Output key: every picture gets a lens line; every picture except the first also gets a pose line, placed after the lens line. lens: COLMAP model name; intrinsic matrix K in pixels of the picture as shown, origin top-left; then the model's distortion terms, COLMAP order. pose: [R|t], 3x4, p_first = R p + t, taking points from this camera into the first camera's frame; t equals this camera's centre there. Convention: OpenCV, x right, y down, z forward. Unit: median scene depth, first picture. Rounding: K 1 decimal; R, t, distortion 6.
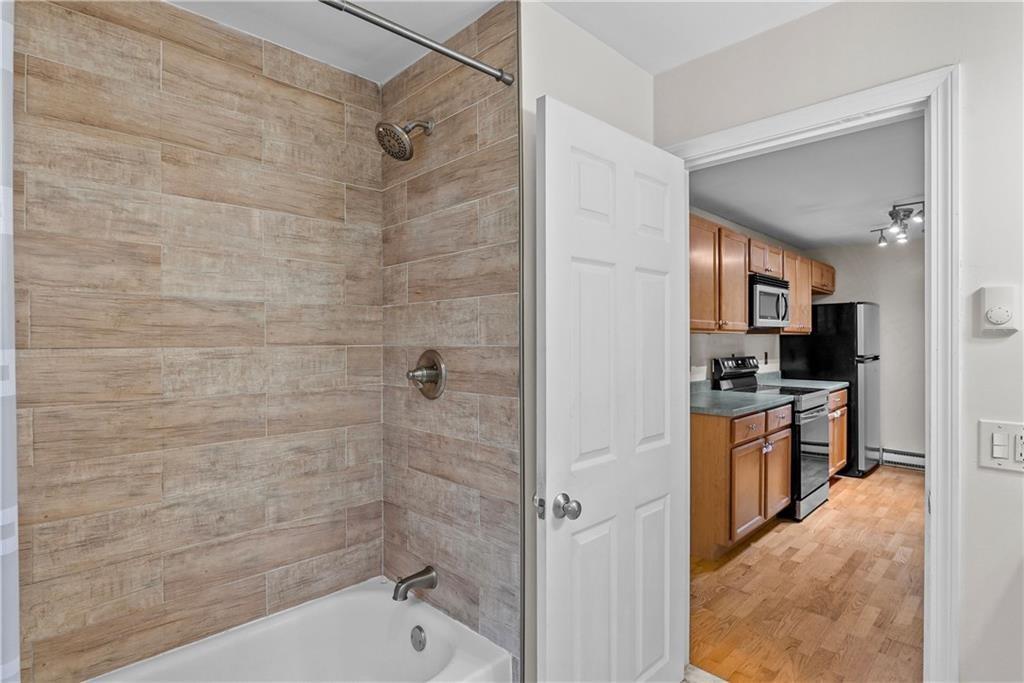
lens RADIAL K [[499.1, 0, 525.4], [0, 499.1, 338.7], [0, 0, 1]] dist [-0.005100, 0.000287]
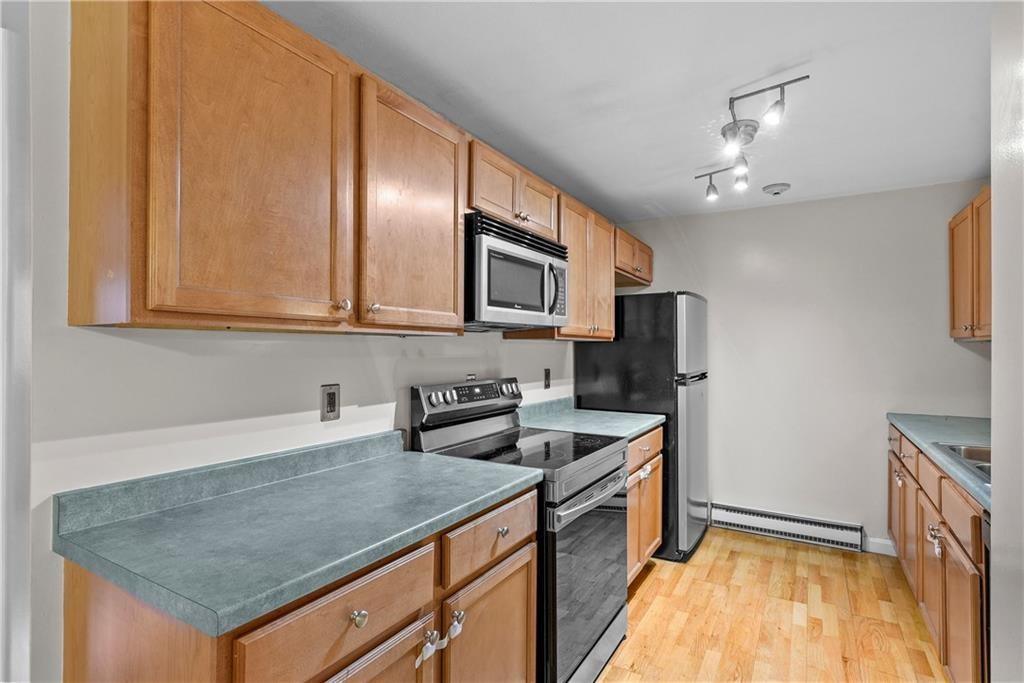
lens RADIAL K [[499.1, 0, 508.6], [0, 499.1, 342.8], [0, 0, 1]] dist [-0.005100, 0.000287]
pose [[0.971943, 0.005398, 0.235155, 0.299237], [-0.003540, 0.999959, -0.008321, 0.000064], [-0.235190, 0.007255, 0.971922, 0.418680]]
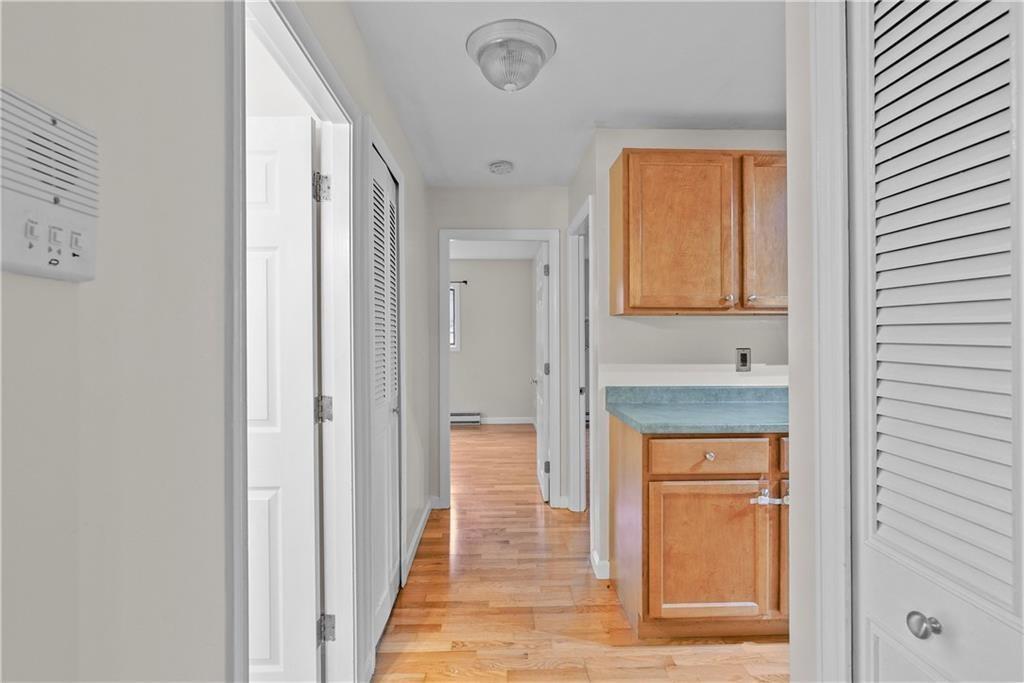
lens RADIAL K [[499.1, 0, 515.7], [0, 499.1, 335.8], [0, 0, 1]] dist [-0.005100, 0.000287]
pose [[0.727531, -0.000867, -0.686074, 0.458911], [0.004059, 0.999987, 0.003041, 0.011097], [0.686062, -0.004997, 0.727526, 0.218246]]
